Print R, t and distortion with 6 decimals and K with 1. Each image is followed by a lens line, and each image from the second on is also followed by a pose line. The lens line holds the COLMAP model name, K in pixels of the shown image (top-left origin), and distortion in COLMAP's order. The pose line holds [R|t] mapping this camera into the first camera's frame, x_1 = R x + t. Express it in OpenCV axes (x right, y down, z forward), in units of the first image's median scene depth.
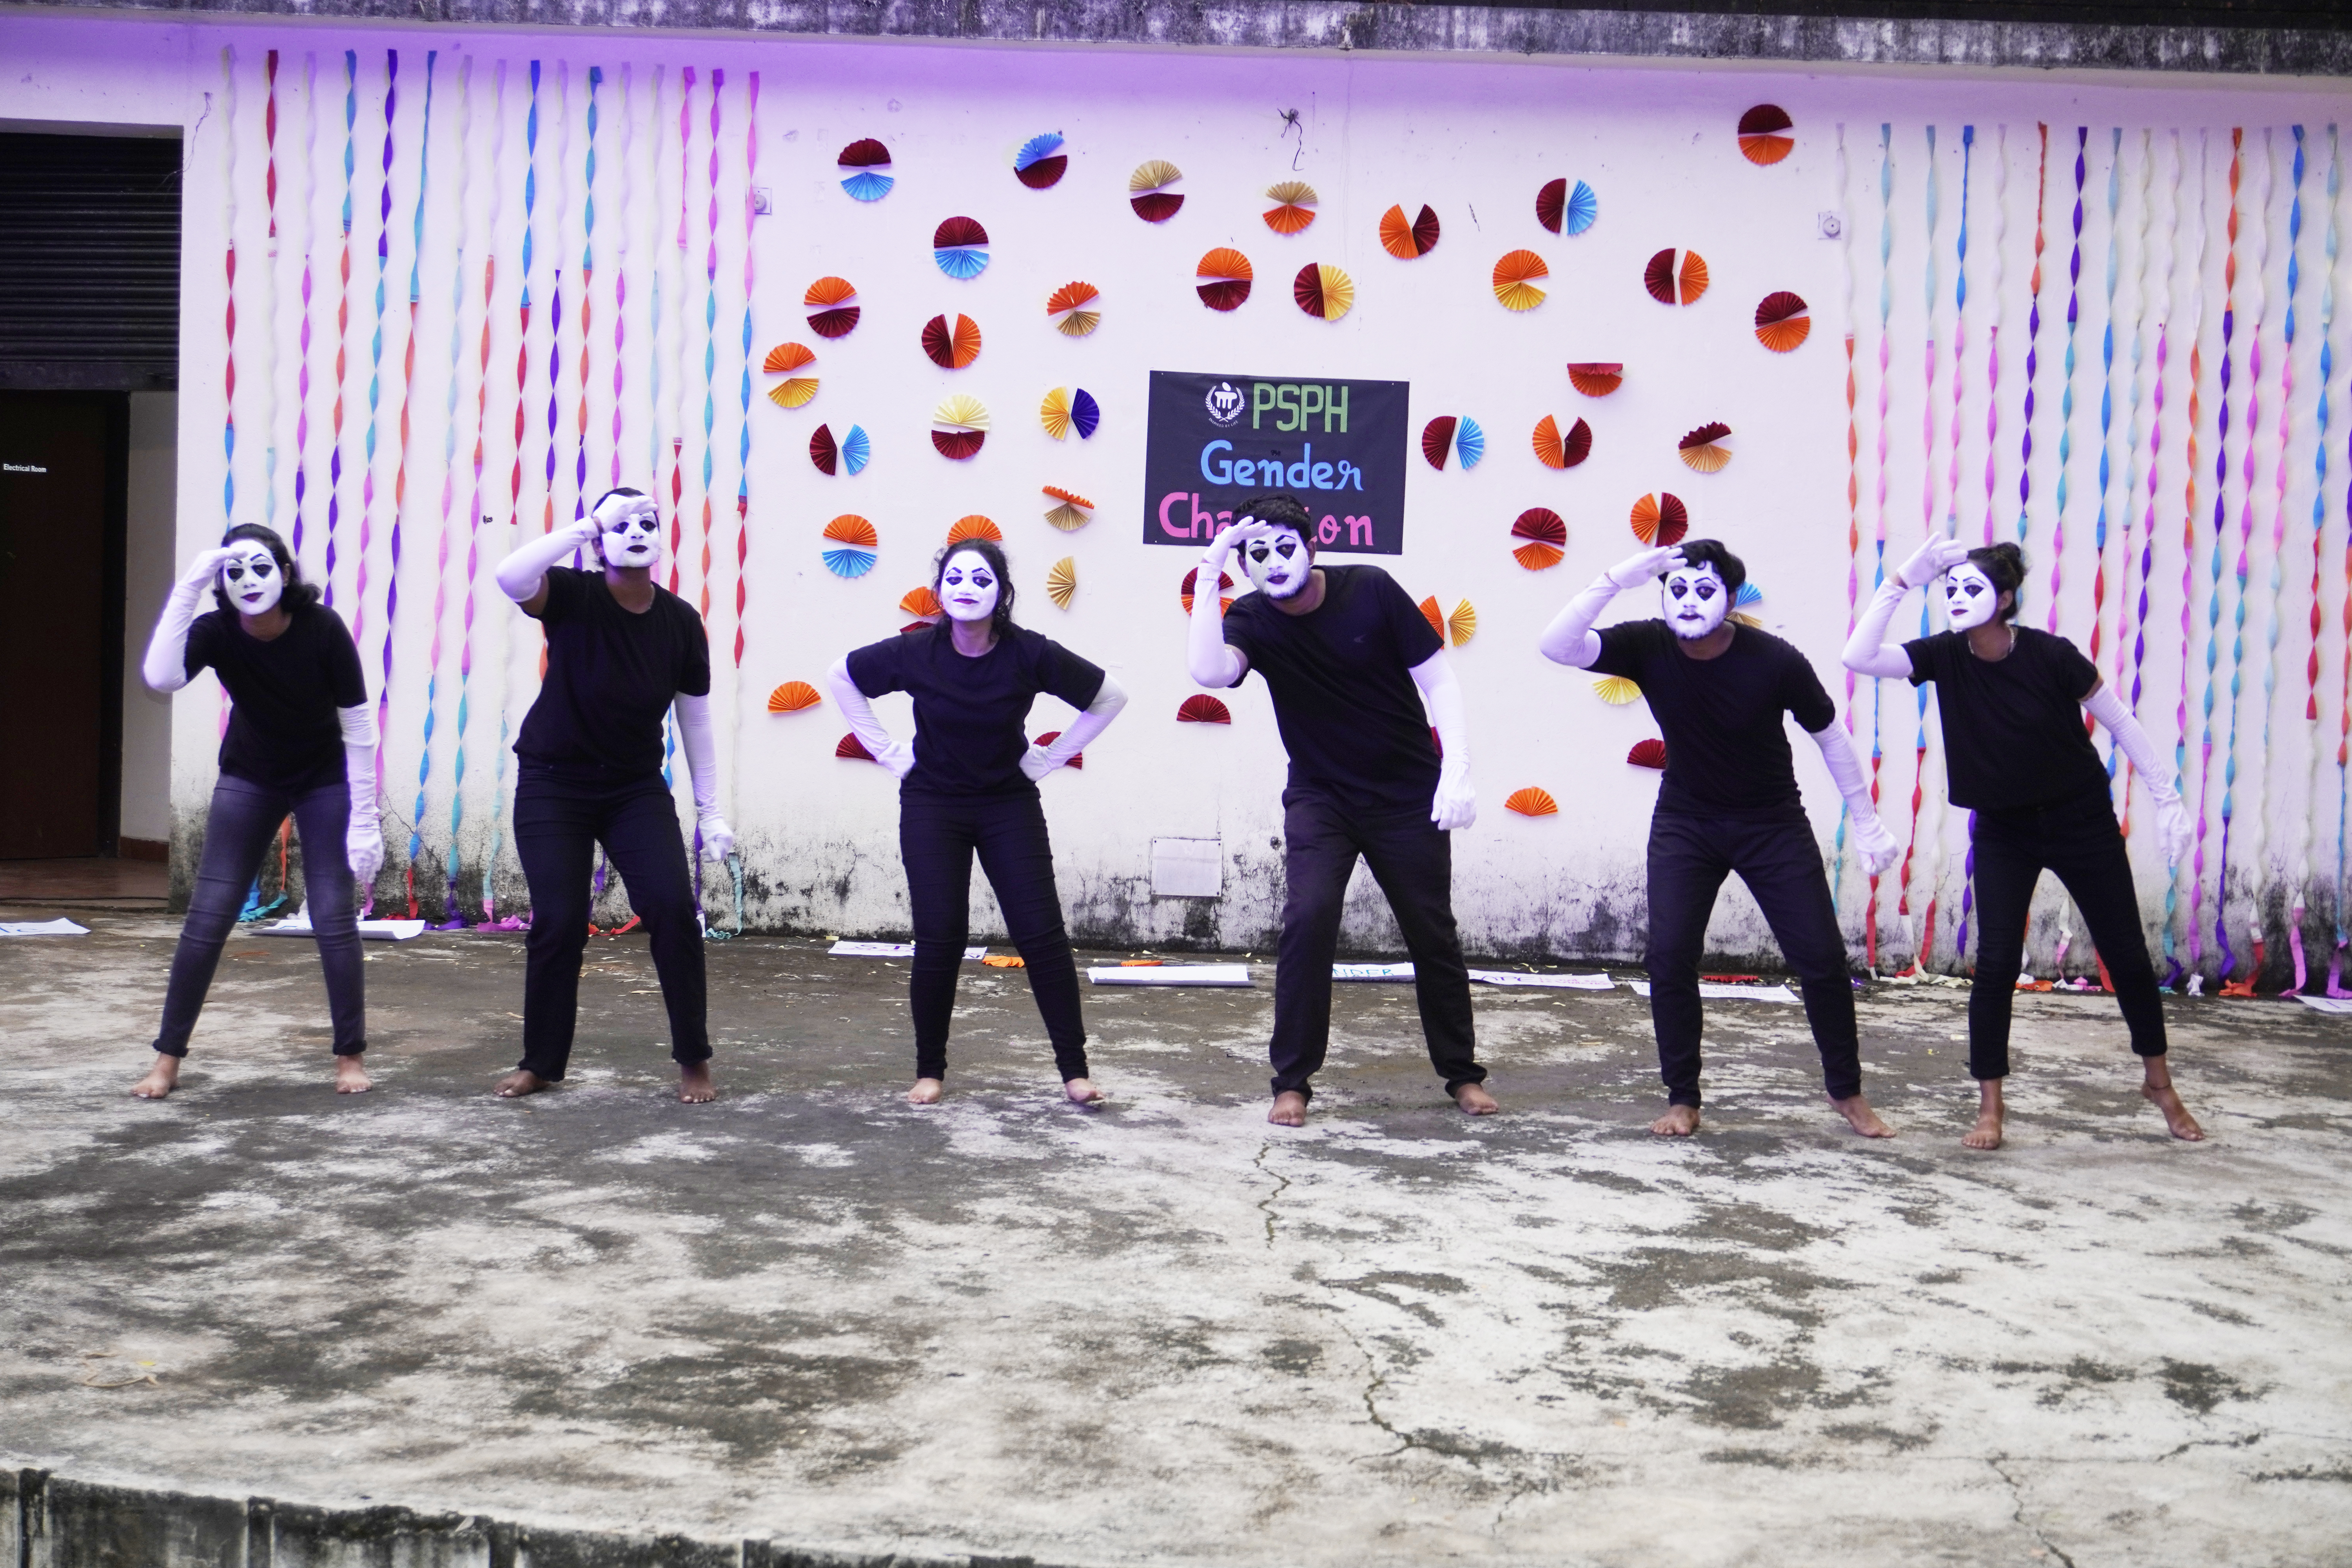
lens RADIAL K [[3060.3, 0, 1176.0], [0, 3060.3, 784.0], [0, 0, 1]] dist [0.022789, -0.039053]
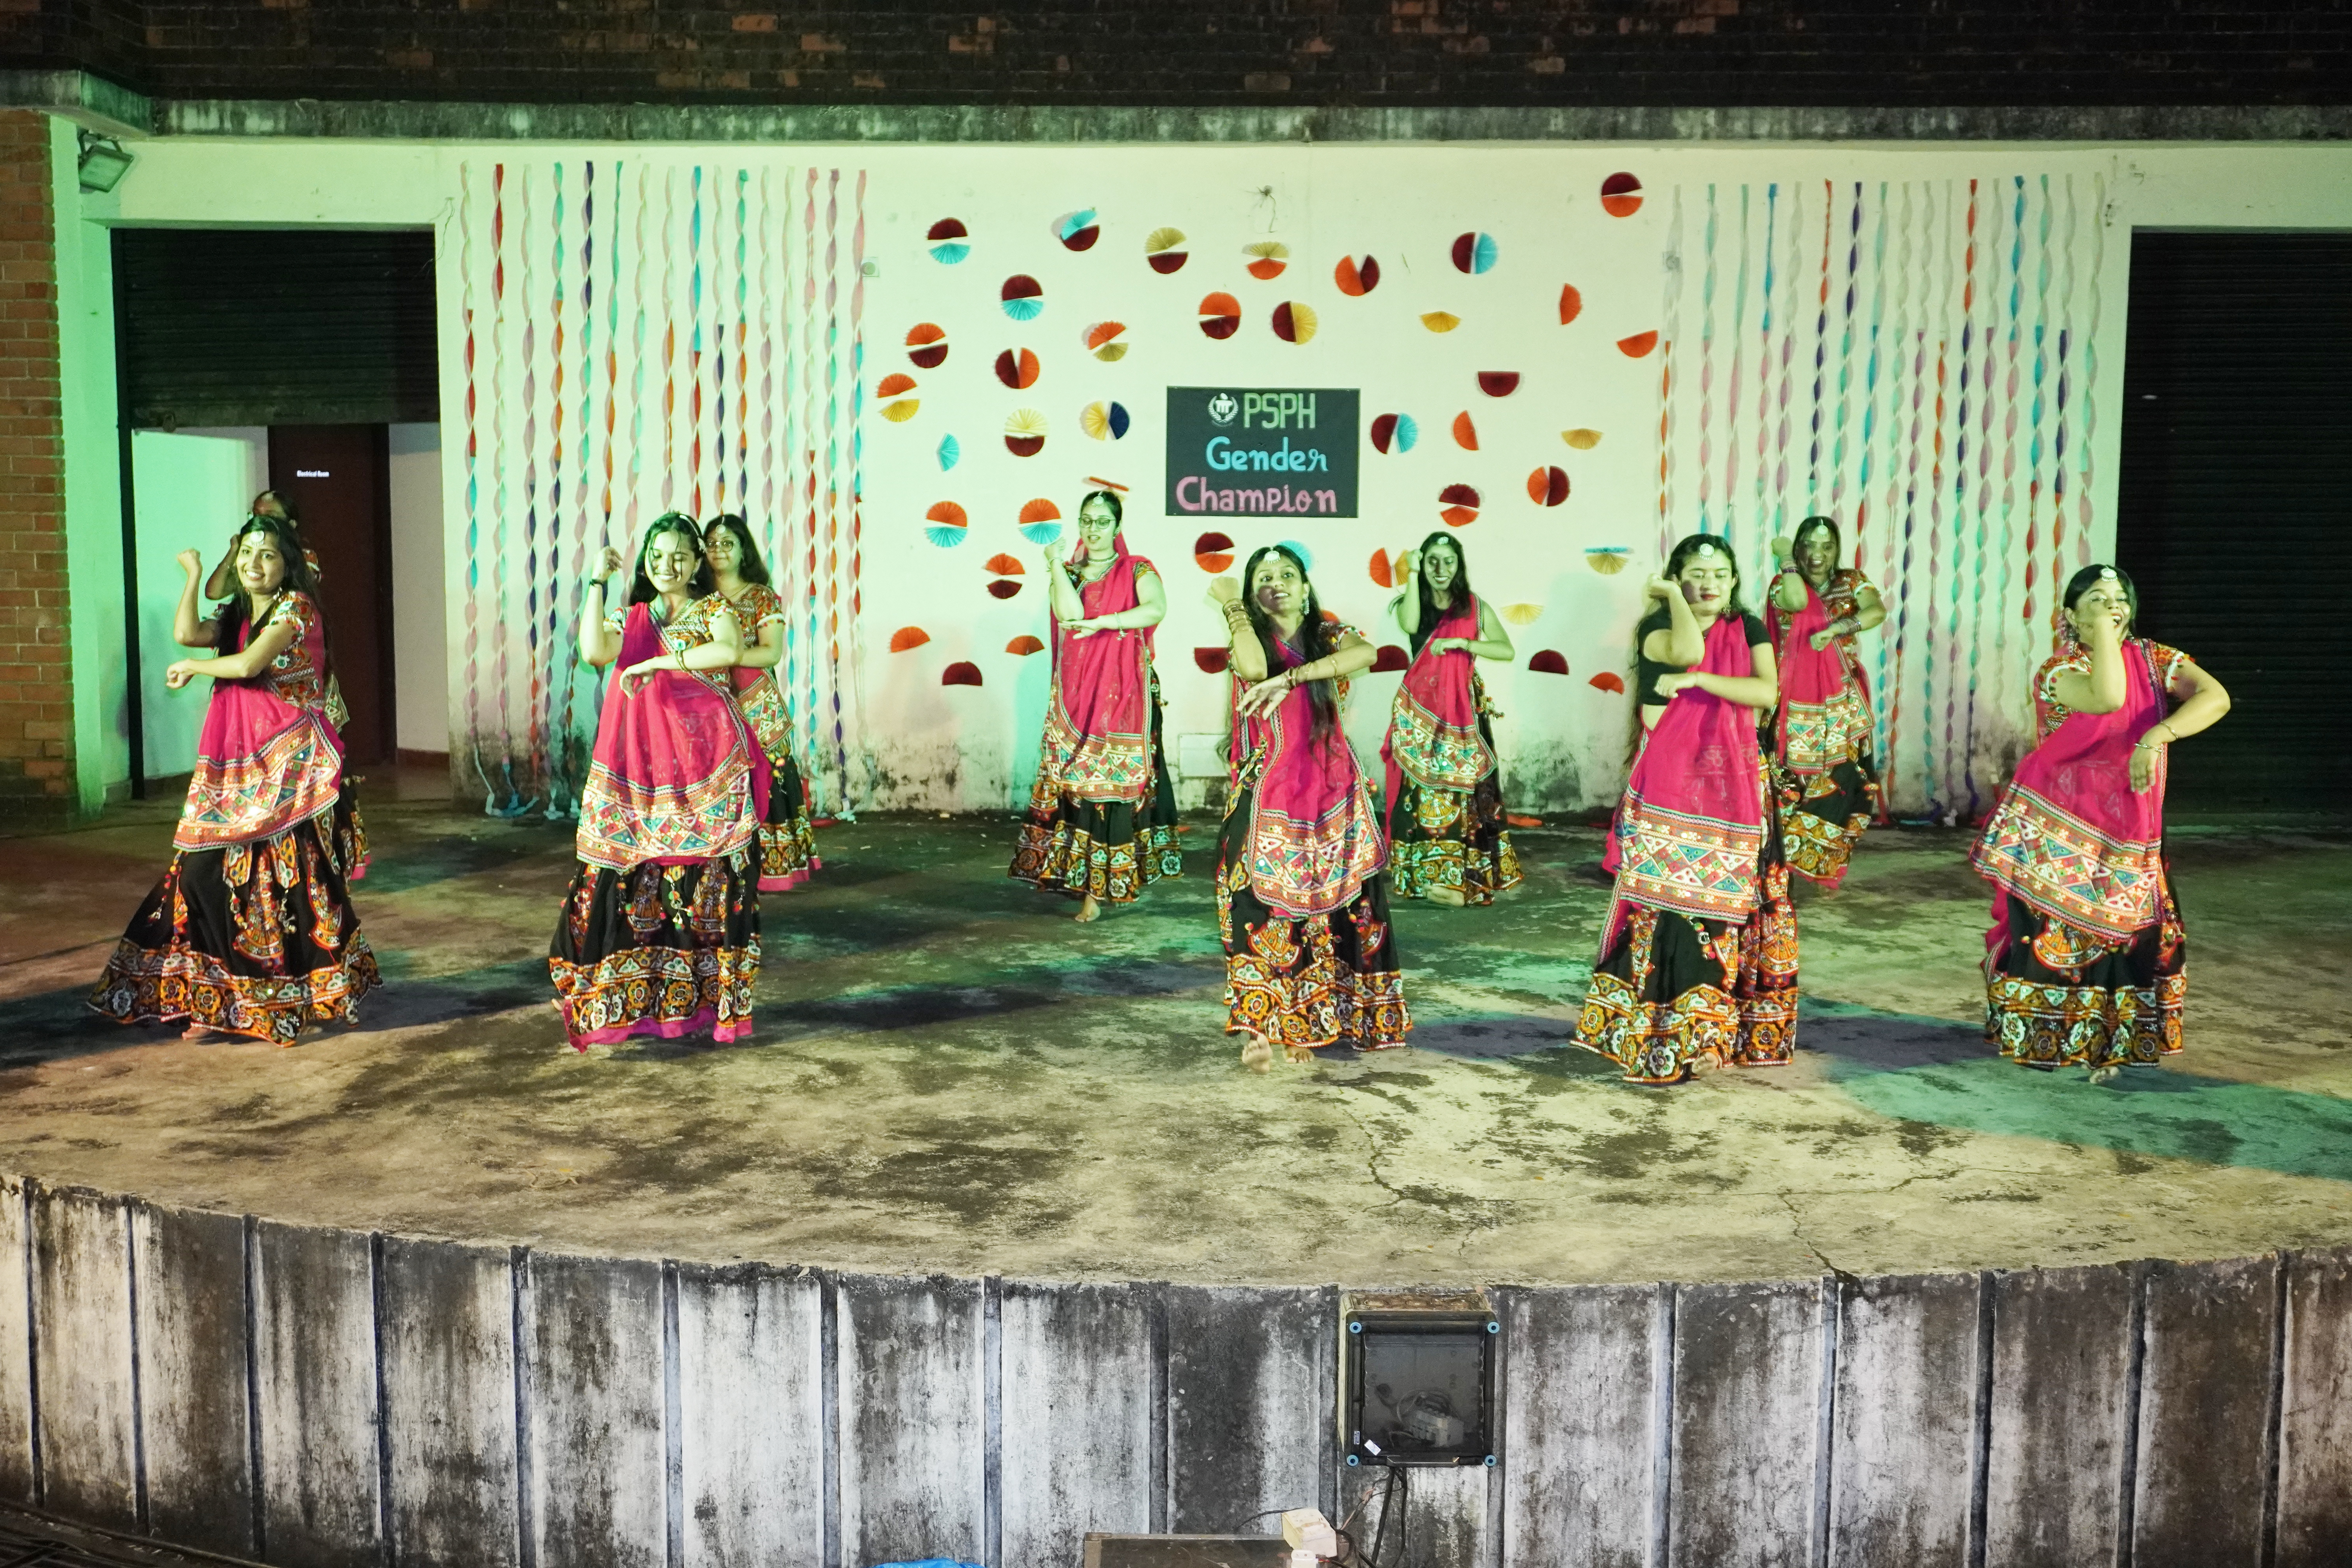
lens RADIAL K [[2458.2, 0, 1187.1], [0, 2458.2, 781.2], [0, 0, 1]] dist [0.019230, -0.003272]
pose [[0.999457, -0.032023, 0.007728, -0.019646], [0.031496, 0.997662, 0.060658, -0.040586], [-0.009652, -0.060382, 0.998129, -0.124194]]
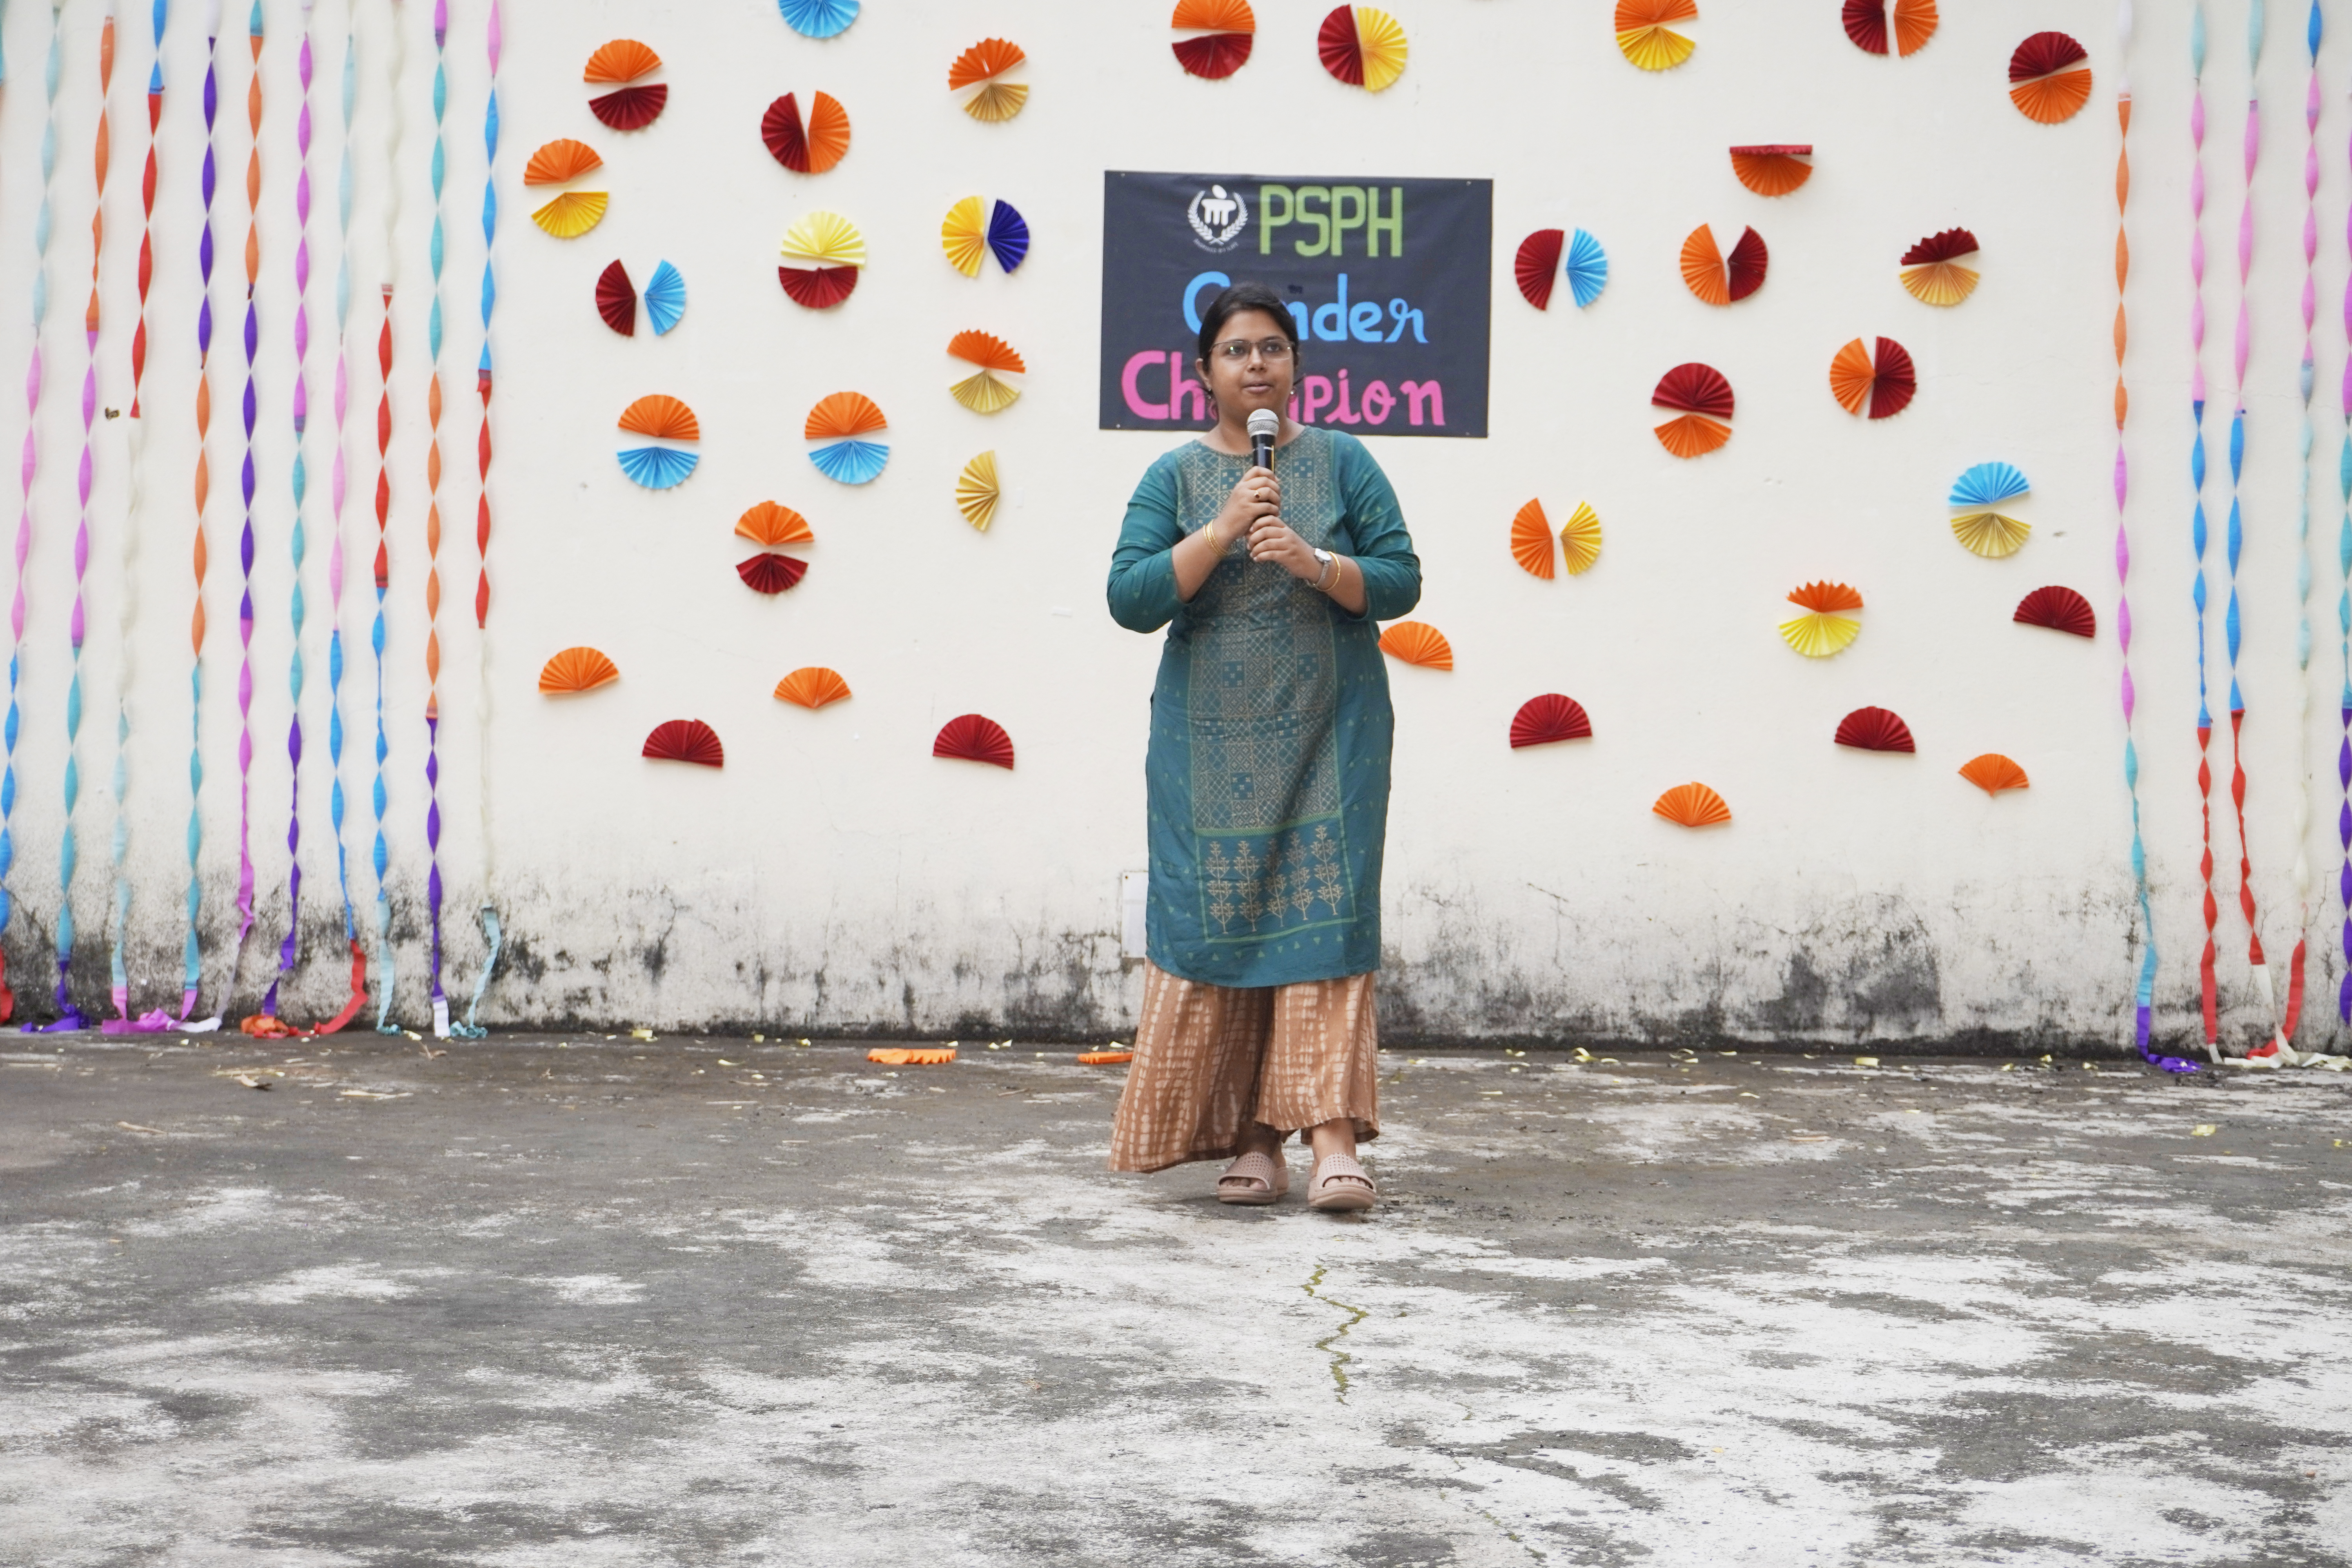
lens RADIAL K [[4114.4, 0, 1176.0], [0, 4114.4, 784.0], [0, 0, 1]] dist [0.029802, 0.012500]
pose [[0.999770, -0.019894, 0.007965, -0.003939], [0.020181, 0.999087, -0.037661, 0.047985], [-0.007208, 0.037813, 0.999259, 0.159992]]
